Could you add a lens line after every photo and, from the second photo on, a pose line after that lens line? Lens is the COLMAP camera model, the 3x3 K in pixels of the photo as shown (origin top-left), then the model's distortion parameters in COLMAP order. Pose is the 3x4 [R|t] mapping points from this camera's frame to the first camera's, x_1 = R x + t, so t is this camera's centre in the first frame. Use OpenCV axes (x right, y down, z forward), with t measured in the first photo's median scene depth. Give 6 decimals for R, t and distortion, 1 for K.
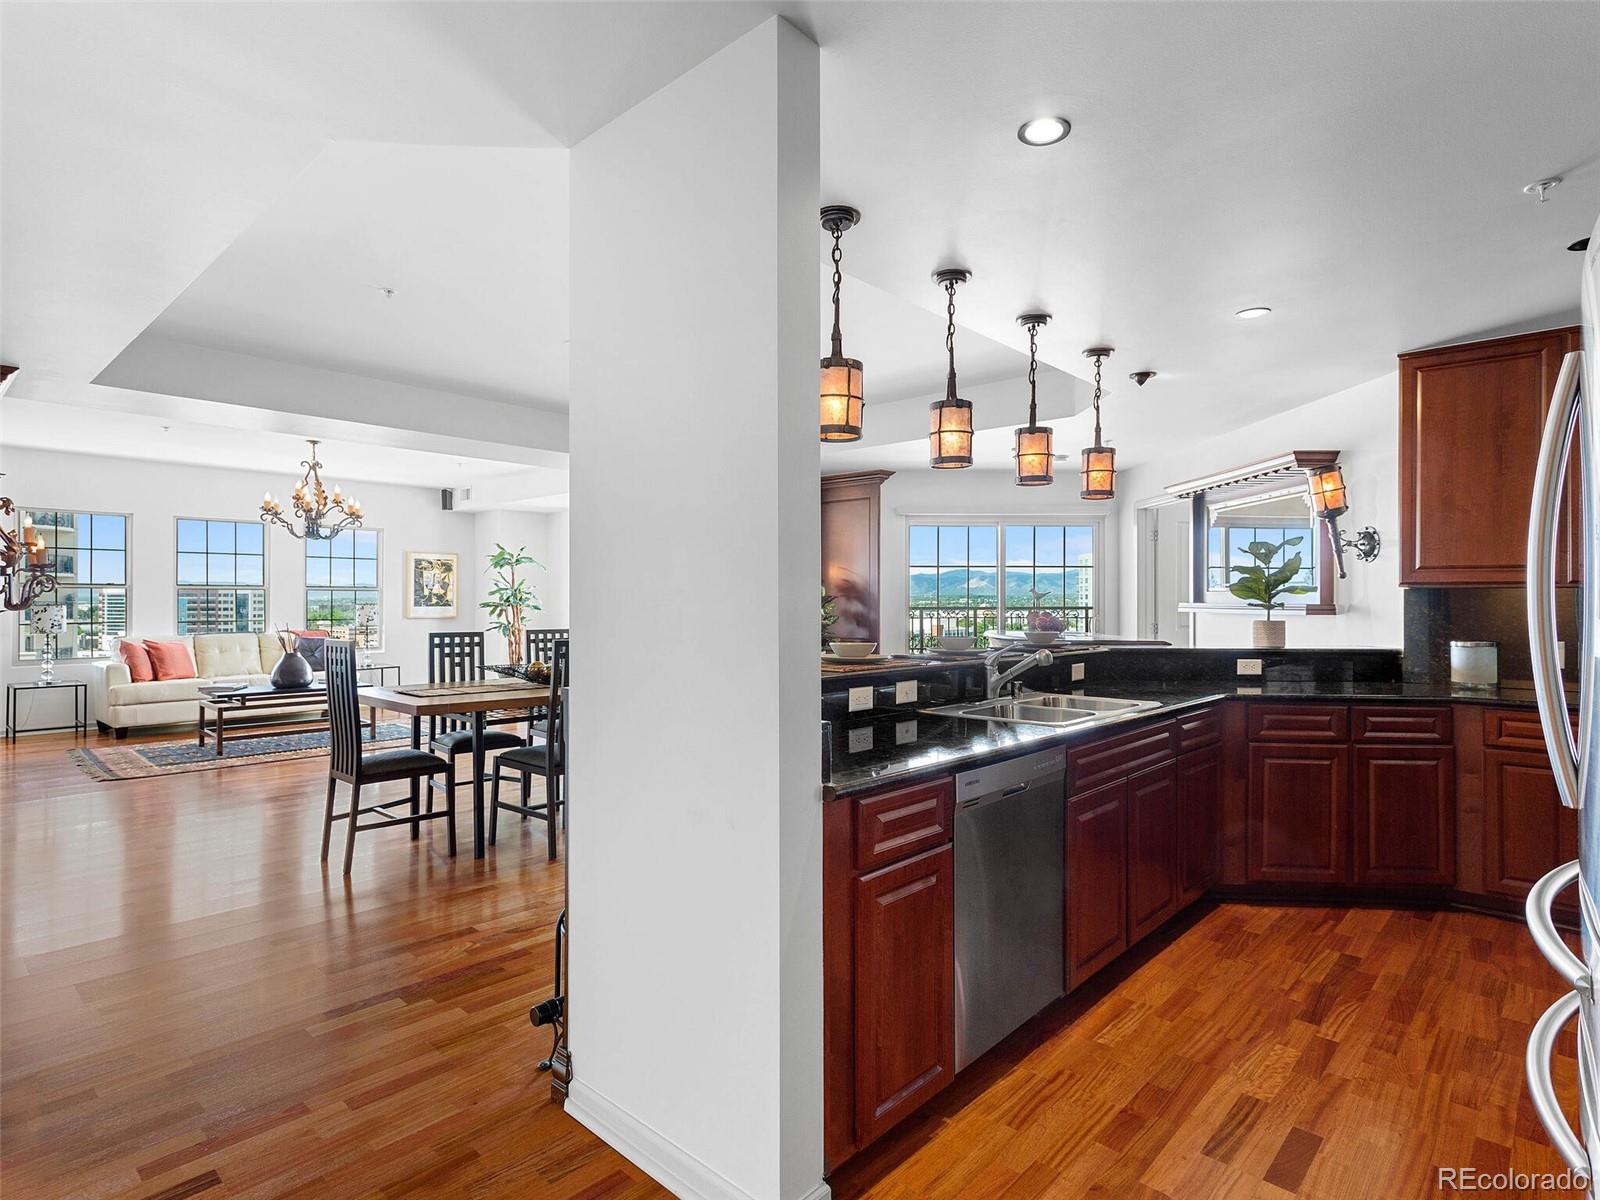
lens RADIAL K [[851.6, 0, 805.0], [0, 851.6, 595.6], [0, 0, 1]] dist [0.003601, 0.000313]
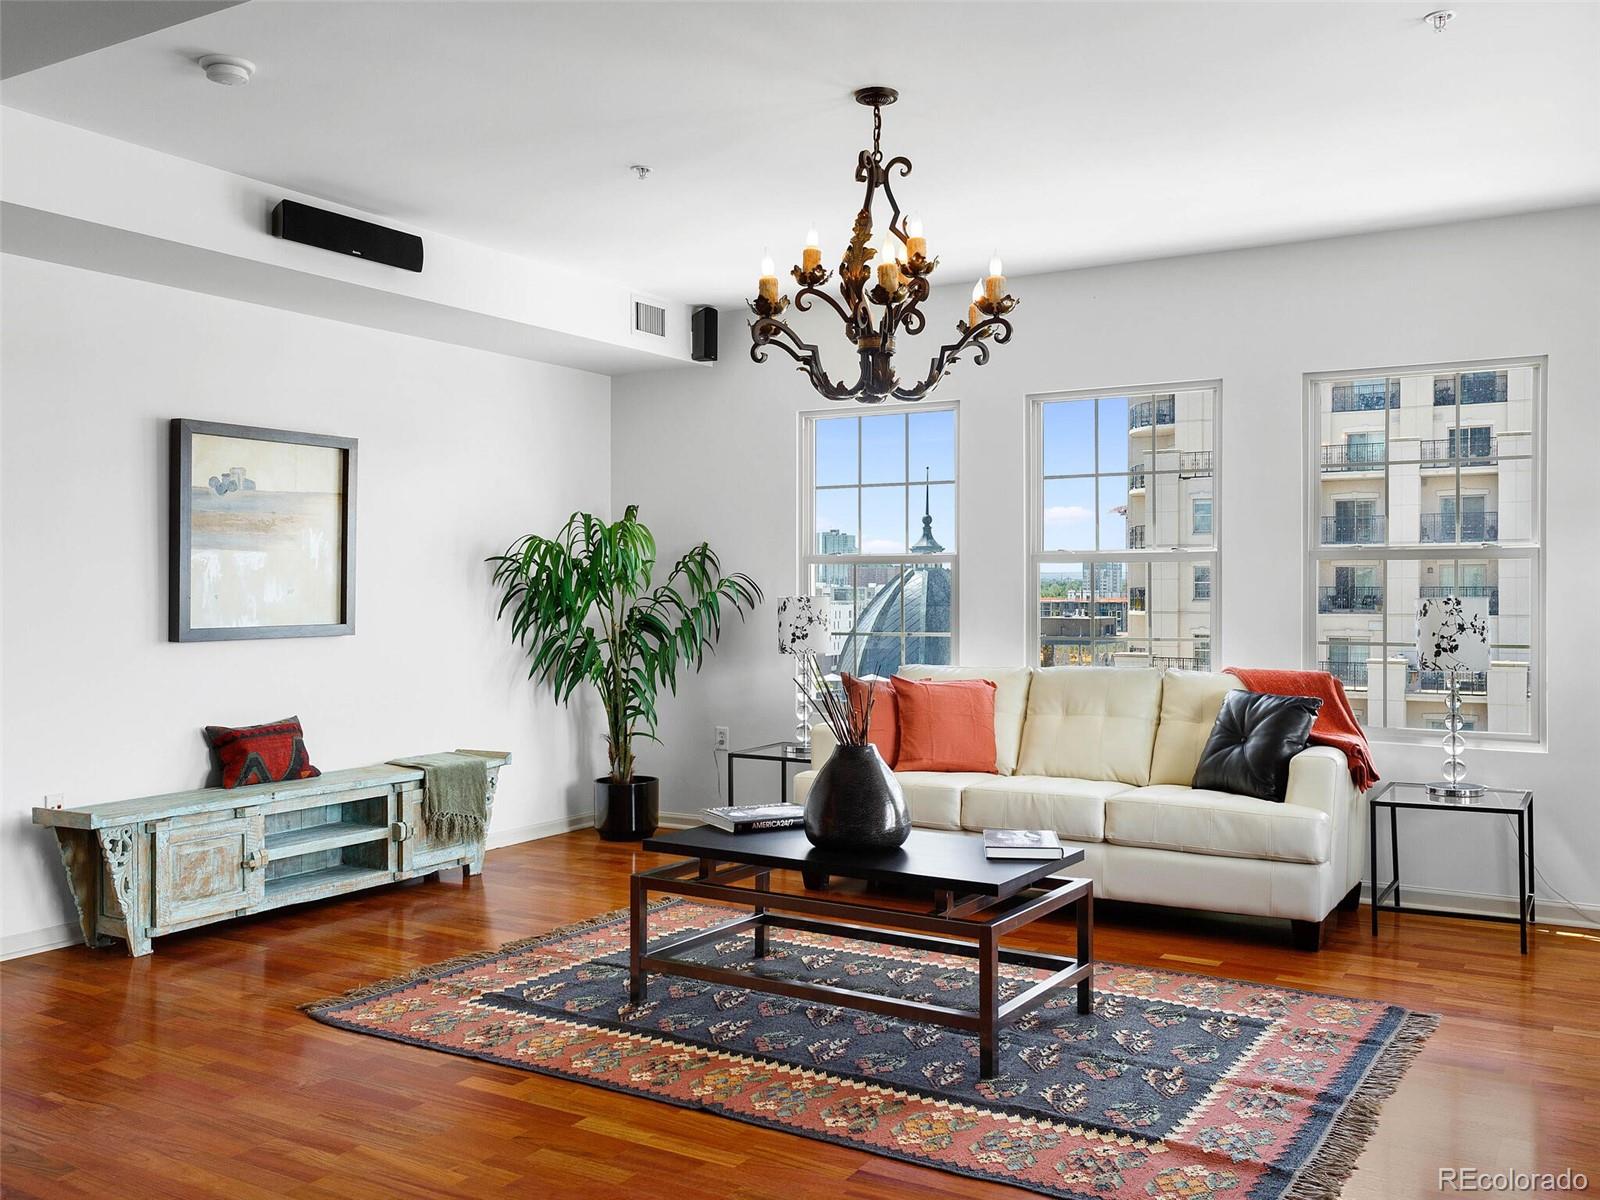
lens RADIAL K [[1409.4, 0, 805.5], [0, 1409.4, 593.1], [0, 0, 1]] dist [0.015647, -0.010083]
pose [[0.199007, 0.004836, -0.979986, -0.099655], [0.007161, 0.999954, 0.006388, 0.006004], [0.979972, -0.008289, 0.198963, 1.453640]]
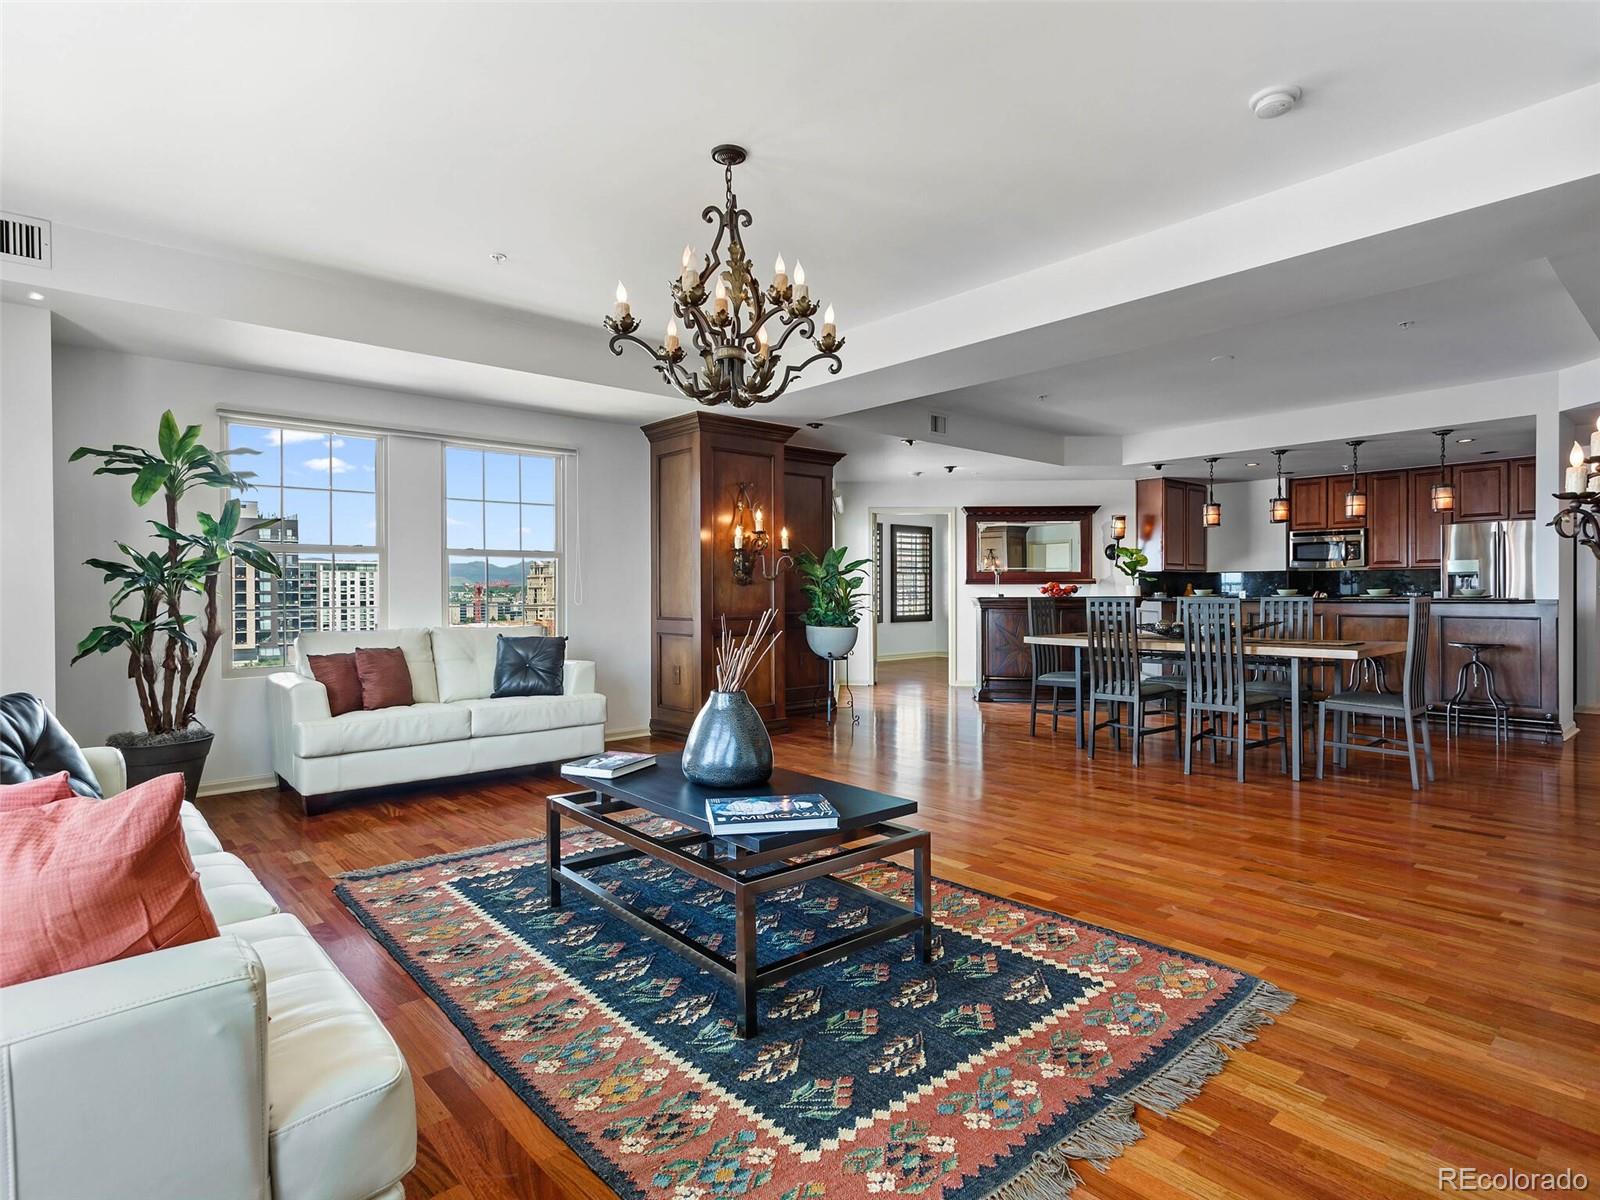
lens RADIAL K [[851.6, 0, 805.0], [0, 851.6, 595.6], [0, 0, 1]] dist [0.003601, 0.000313]
pose [[0.097755, -0.007504, 0.995182, -1.625604], [-0.000833, 0.999971, 0.007622, 0.037293], [-0.995210, -0.001575, 0.097746, 1.553634]]
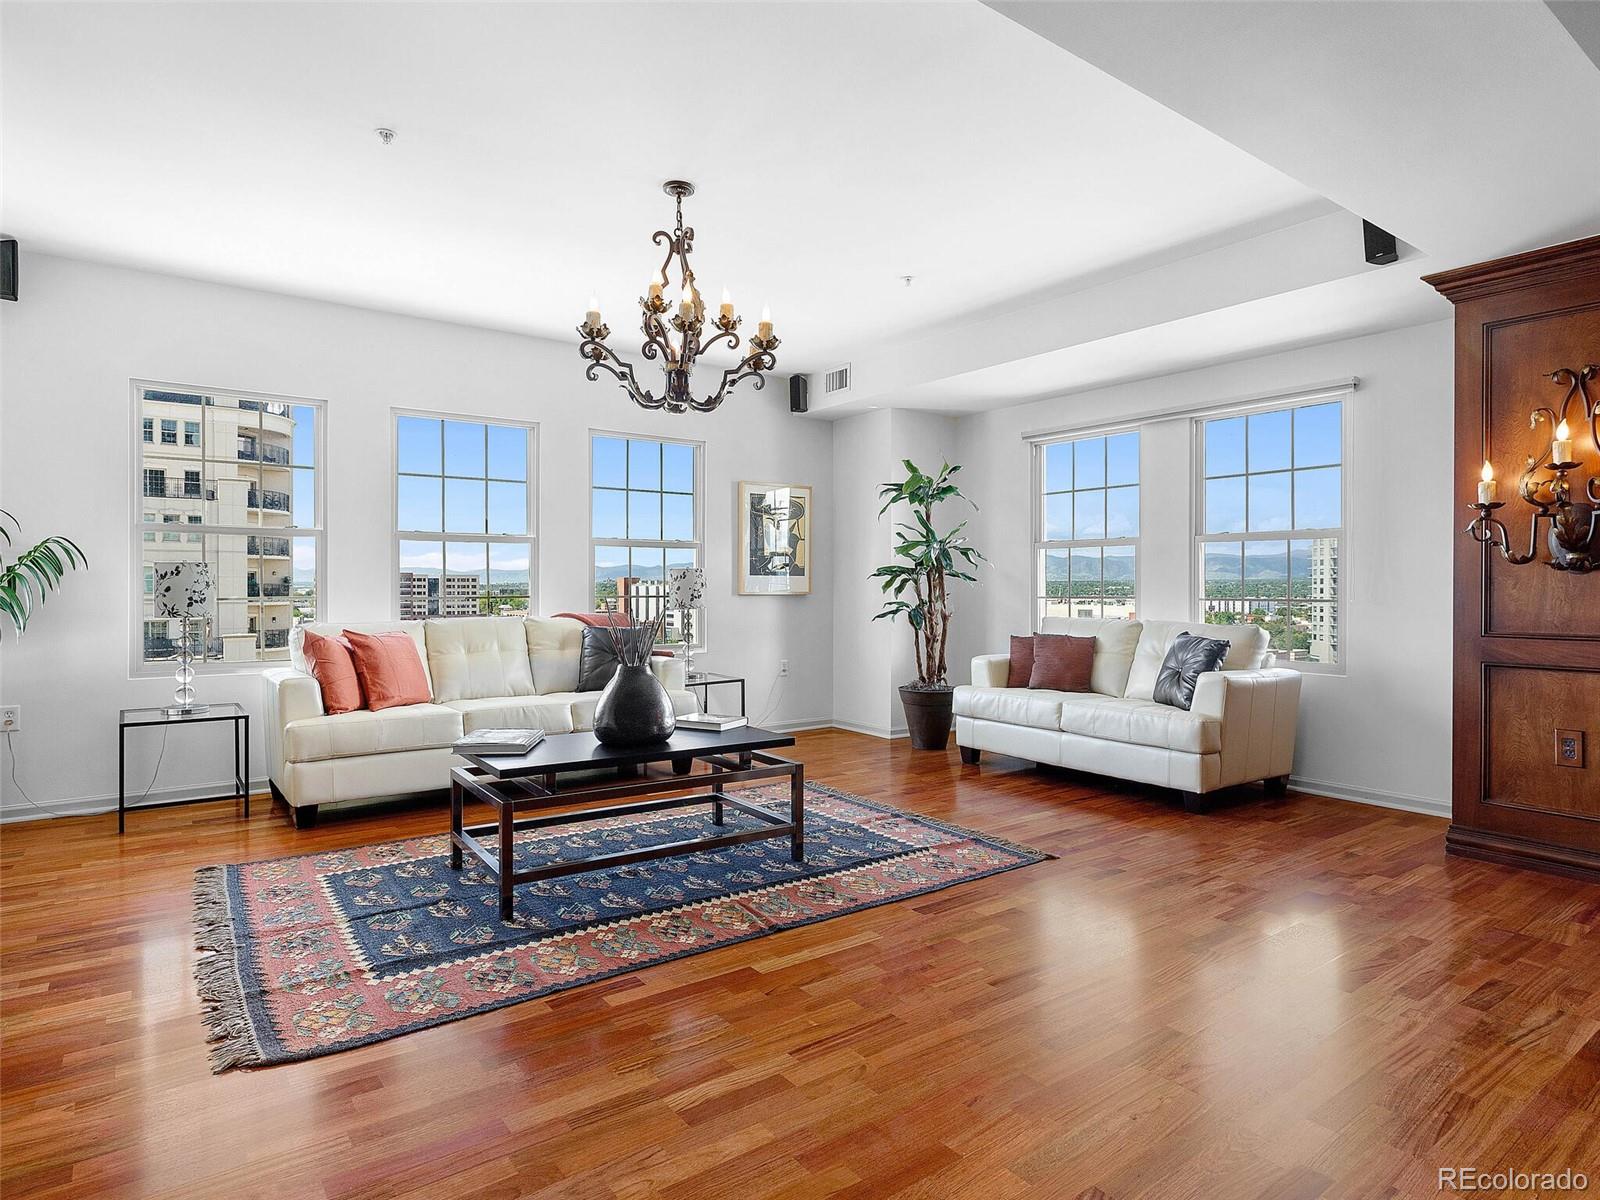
lens RADIAL K [[904.2, 0, 801.8], [0, 904.2, 592.1], [0, 0, 1]] dist [-0.007562, 0.001779]
pose [[0.980895, 0.003019, -0.194513, -0.708723], [-0.000509, 0.999916, 0.012957, 0.038298], [0.194536, -0.012611, 0.980814, 0.925276]]
